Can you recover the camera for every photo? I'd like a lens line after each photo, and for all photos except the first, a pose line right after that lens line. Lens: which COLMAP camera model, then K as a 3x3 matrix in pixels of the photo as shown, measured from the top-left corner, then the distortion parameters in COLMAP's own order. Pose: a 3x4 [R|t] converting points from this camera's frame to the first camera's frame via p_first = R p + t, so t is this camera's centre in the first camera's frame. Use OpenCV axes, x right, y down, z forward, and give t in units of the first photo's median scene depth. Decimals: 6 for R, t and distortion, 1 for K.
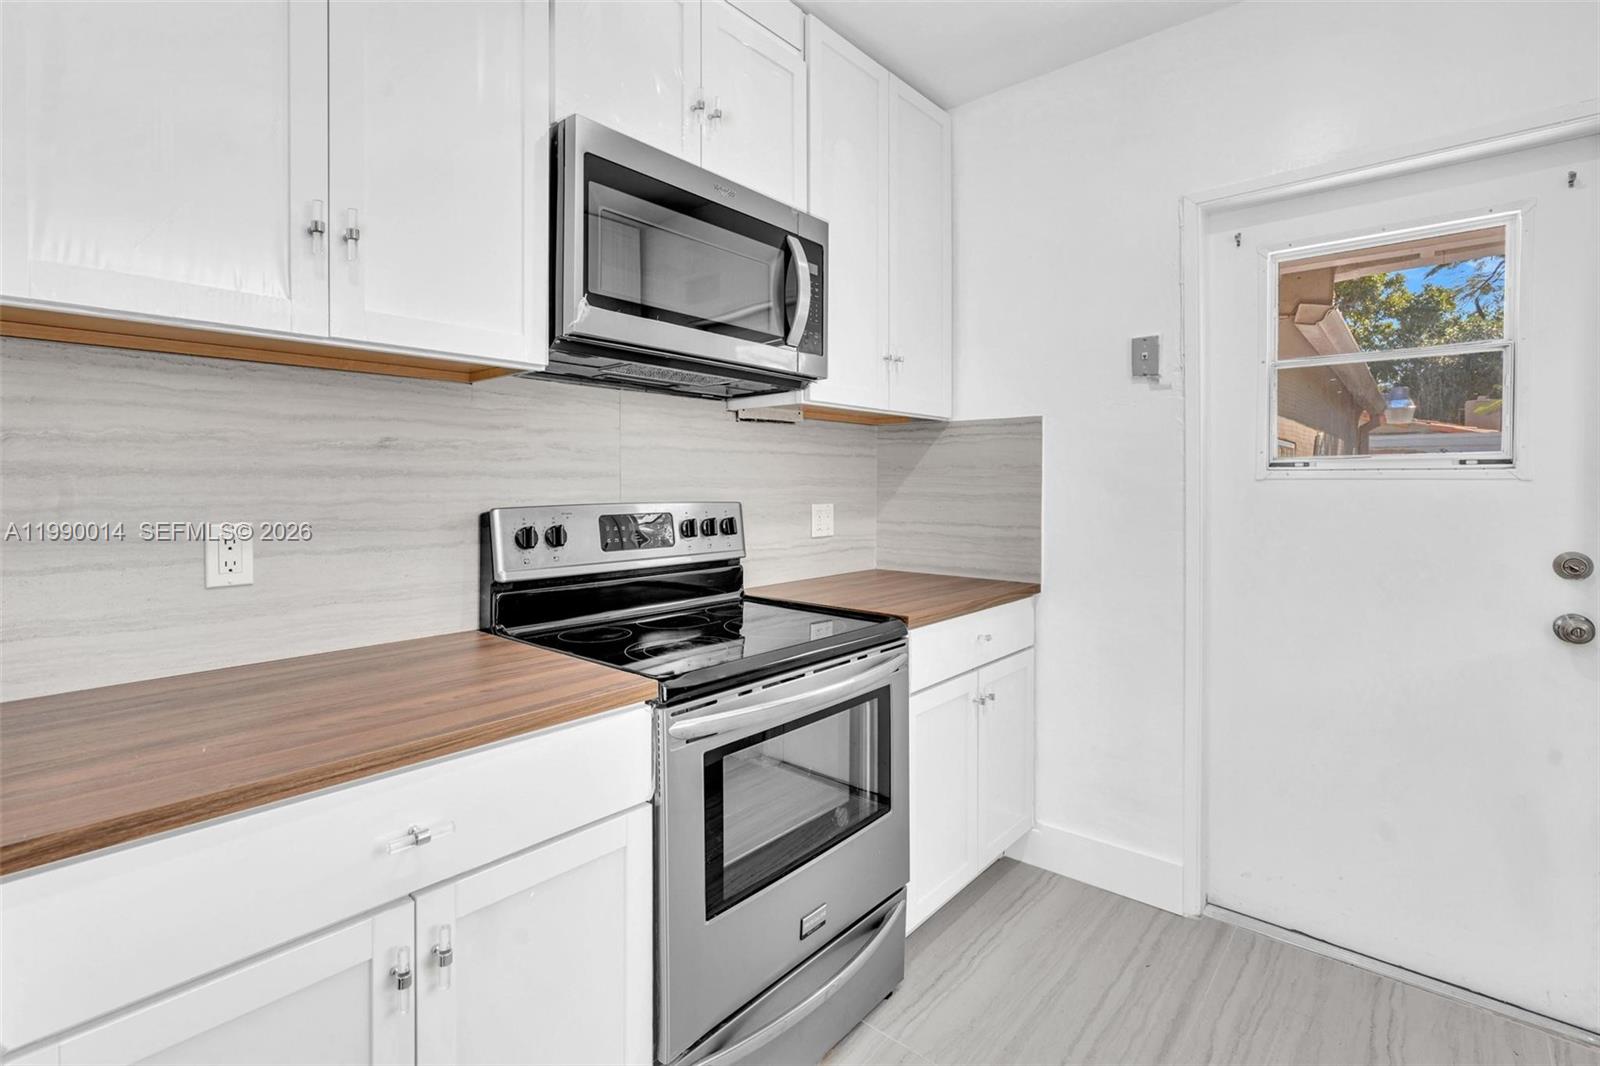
lens RADIAL K [[740.8, 0, 791.3], [0, 740.8, 486.6], [0, 0, 1]] dist [-0.005720, 0.001001]
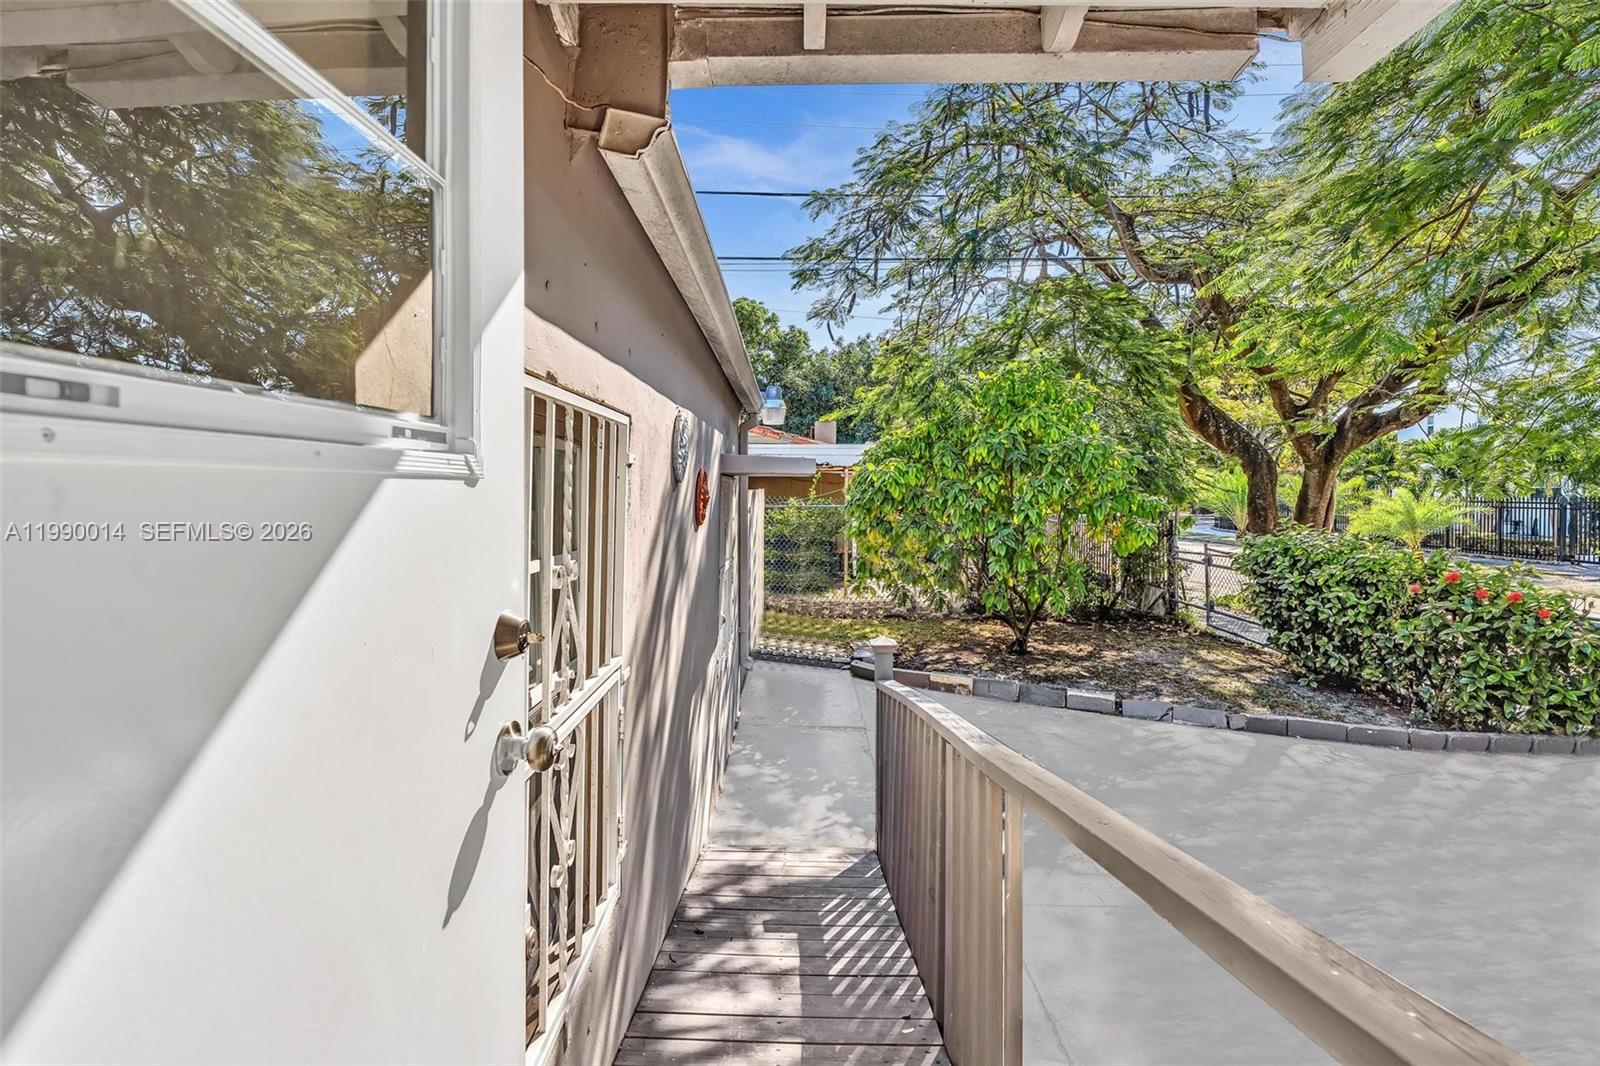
lens RADIAL K [[740.8, 0, 791.3], [0, 740.8, 486.6], [0, 0, 1]] dist [-0.005720, 0.001001]
pose [[0.756070, 0.010519, 0.654406, 0.242338], [-0.008626, 0.999944, -0.006106, -0.000754], [-0.654434, -0.001028, 0.756119, 0.291596]]
